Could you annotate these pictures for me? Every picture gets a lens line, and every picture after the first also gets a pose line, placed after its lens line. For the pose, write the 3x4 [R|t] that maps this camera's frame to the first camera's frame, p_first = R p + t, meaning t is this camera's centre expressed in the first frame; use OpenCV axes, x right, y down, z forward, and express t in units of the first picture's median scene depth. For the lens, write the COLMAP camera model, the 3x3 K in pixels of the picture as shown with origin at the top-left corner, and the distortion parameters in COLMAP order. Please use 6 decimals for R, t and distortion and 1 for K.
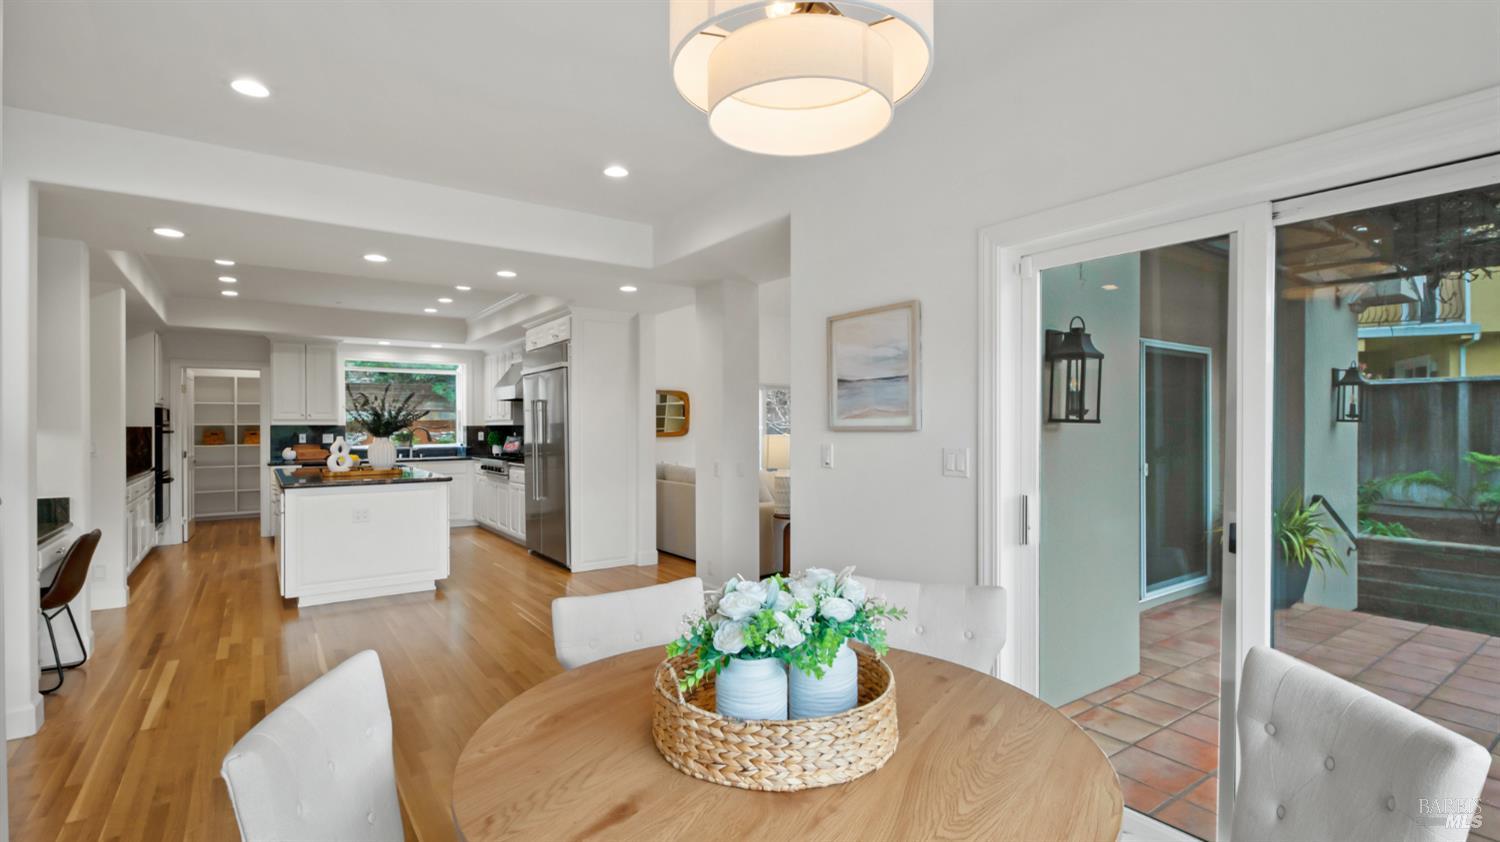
lens RADIAL K [[680.5, 0, 744.9], [0, 680.5, 425.4], [0, 0, 1]] dist [0.005427, -0.004174]
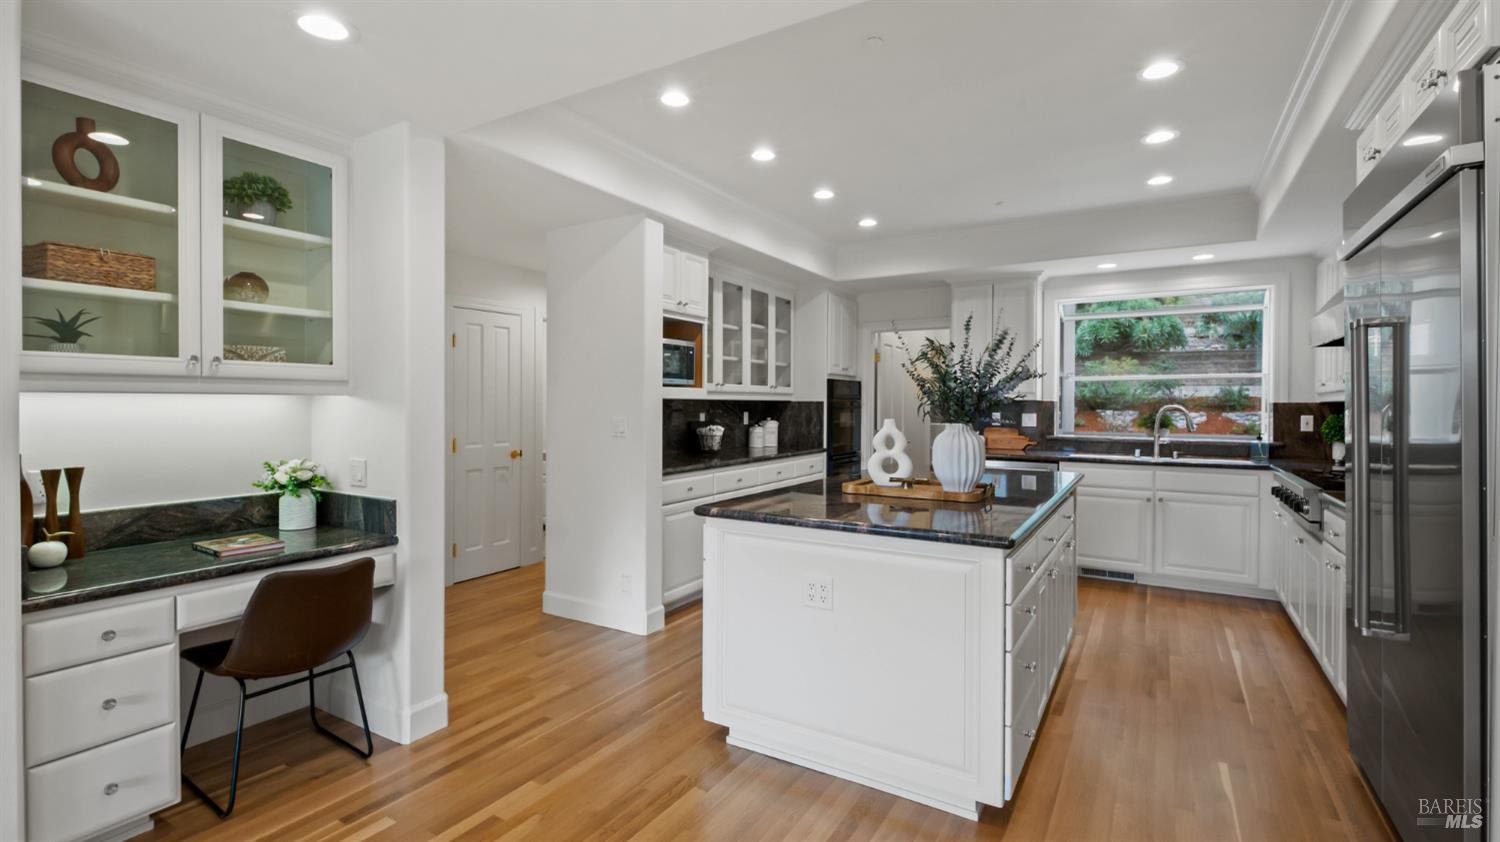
lens RADIAL K [[680.5, 0, 750.3], [0, 680.5, 406.9], [0, 0, 1]] dist [0.005427, -0.004174]
pose [[0.403230, 0.010565, -0.915037, -0.105487], [-0.005753, 0.999943, 0.009010, 0.001706], [0.915080, 0.001631, 0.403268, 0.488852]]
